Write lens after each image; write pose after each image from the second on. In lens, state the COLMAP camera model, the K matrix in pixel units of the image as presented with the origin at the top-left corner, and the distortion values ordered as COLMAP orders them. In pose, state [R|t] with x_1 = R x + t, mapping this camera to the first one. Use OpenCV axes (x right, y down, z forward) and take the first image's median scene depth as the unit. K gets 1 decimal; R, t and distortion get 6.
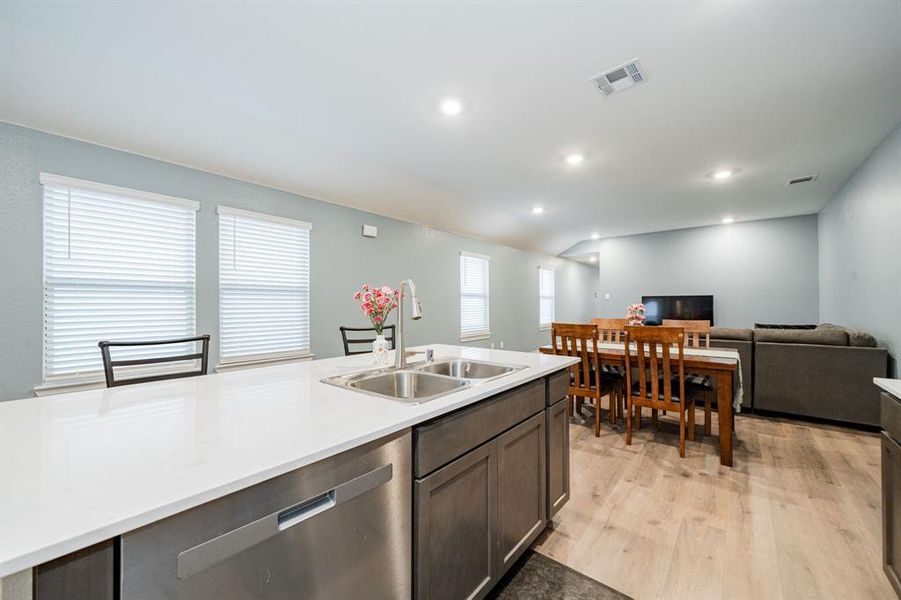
lens RADIAL K [[346.4, 0, 448.4], [0, 346.4, 301.2], [0, 0, 1]] dist [-0.001957, -0.000152]
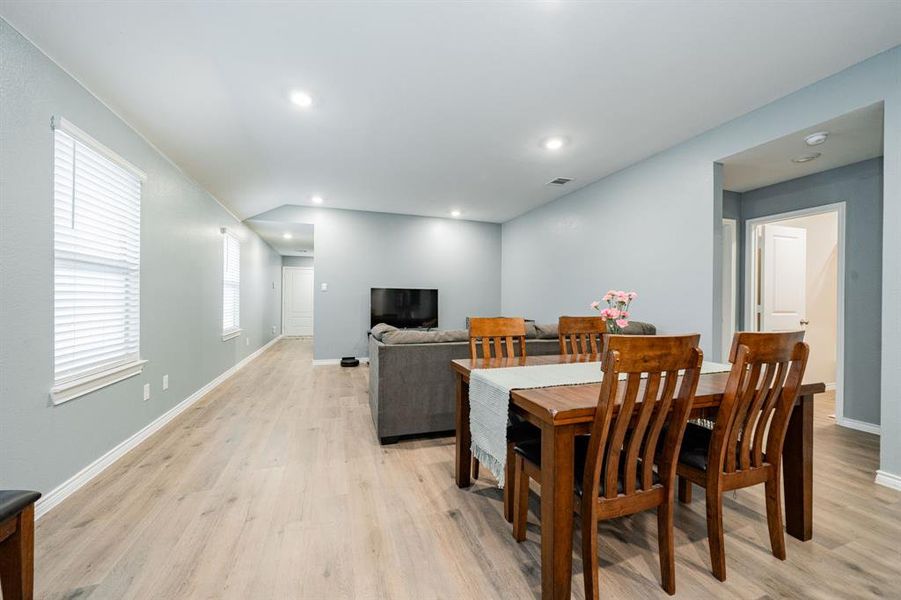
lens RADIAL K [[346.4, 0, 448.4], [0, 346.4, 301.2], [0, 0, 1]] dist [-0.001957, -0.000152]
pose [[0.522247, 0.008449, 0.852753, -0.093271], [-0.016877, 0.999857, 0.000430, 0.034423], [-0.852627, -0.014616, 0.522315, 1.104452]]
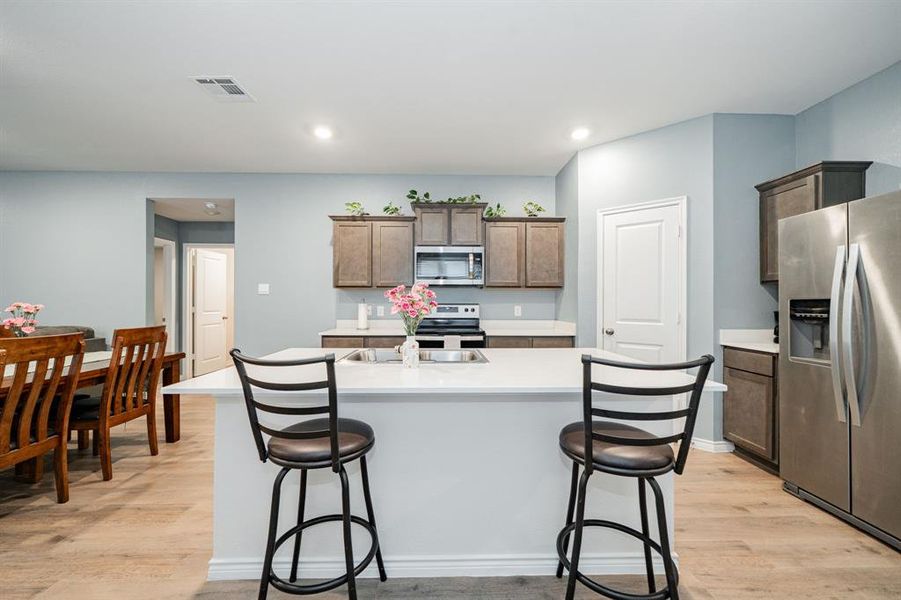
lens RADIAL K [[346.4, 0, 448.4], [0, 346.4, 301.2], [0, 0, 1]] dist [-0.001957, -0.000152]
pose [[-0.658338, 0.002594, 0.752718, -0.606672], [-0.005892, 0.999946, -0.008600, 0.006249], [-0.752699, -0.010097, -0.658287, 0.961593]]
